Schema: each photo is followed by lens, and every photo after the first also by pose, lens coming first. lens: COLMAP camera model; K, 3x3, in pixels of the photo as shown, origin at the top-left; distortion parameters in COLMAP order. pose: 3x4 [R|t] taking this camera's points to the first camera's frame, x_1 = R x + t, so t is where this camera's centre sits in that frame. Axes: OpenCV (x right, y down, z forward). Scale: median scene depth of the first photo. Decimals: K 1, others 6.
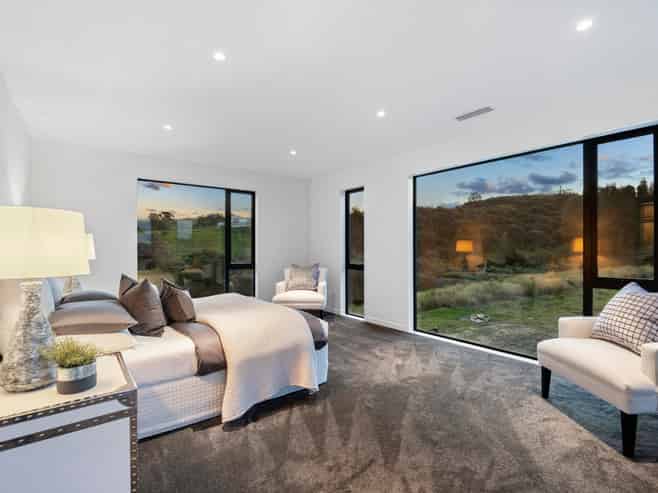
lens RADIAL K [[325.7, 0, 329.0], [0, 325.7, 246.5], [0, 0, 1]] dist [-0.033617, 0.000672]
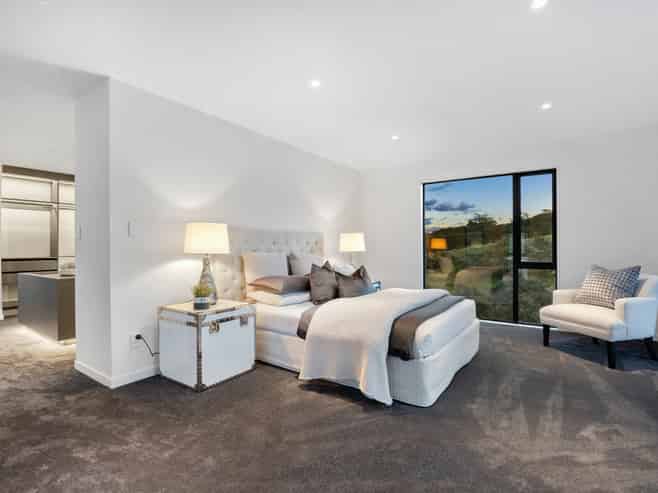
lens RADIAL K [[325.7, 0, 329.0], [0, 325.7, 246.5], [0, 0, 1]] dist [-0.033617, 0.000672]
pose [[0.290978, 0.000714, -0.956729, 0.749773], [0.006086, 0.999978, 0.002597, 0.020709], [0.956710, -0.006578, 0.290968, 0.605179]]
